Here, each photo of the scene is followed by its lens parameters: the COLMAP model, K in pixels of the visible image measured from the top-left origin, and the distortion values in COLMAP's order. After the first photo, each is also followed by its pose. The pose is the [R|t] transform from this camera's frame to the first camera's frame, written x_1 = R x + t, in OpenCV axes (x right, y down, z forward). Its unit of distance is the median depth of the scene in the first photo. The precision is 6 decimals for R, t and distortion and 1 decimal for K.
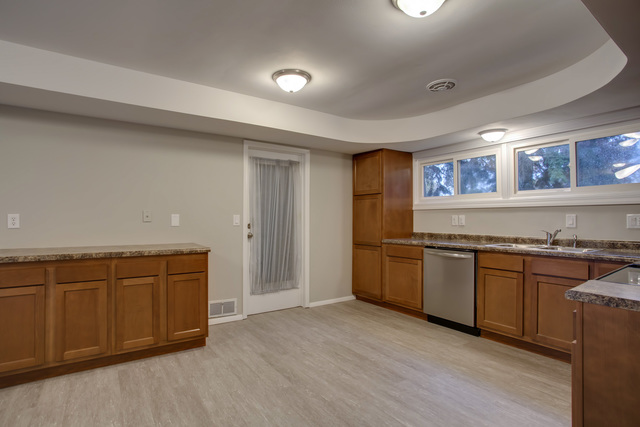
lens RADIAL K [[316.5, 0, 320.0], [0, 316.5, 213.5], [0, 0, 1]] dist [-0.032273, 0.000217]
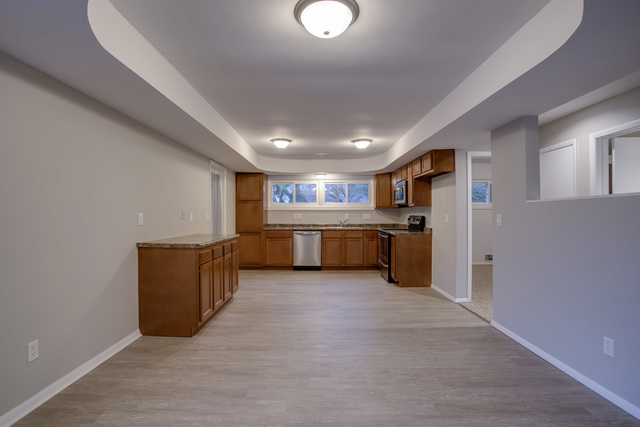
lens RADIAL K [[316.5, 0, 320.0], [0, 316.5, 213.5], [0, 0, 1]] dist [-0.032273, 0.000217]
pose [[0.568019, -0.000211, 0.823015, -1.136813], [-0.009033, 0.999938, 0.006490, -0.010213], [-0.822966, -0.011121, 0.567982, -0.198325]]
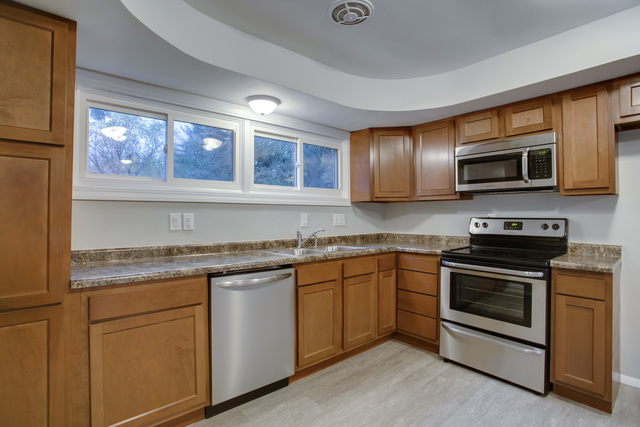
lens RADIAL K [[316.5, 0, 320.0], [0, 316.5, 213.5], [0, 0, 1]] dist [-0.032273, 0.000217]
pose [[-0.089470, 0.006669, 0.995967, -0.185573], [-0.014116, 0.999869, -0.007963, 0.008272], [-0.995890, -0.014771, -0.089364, 0.879682]]
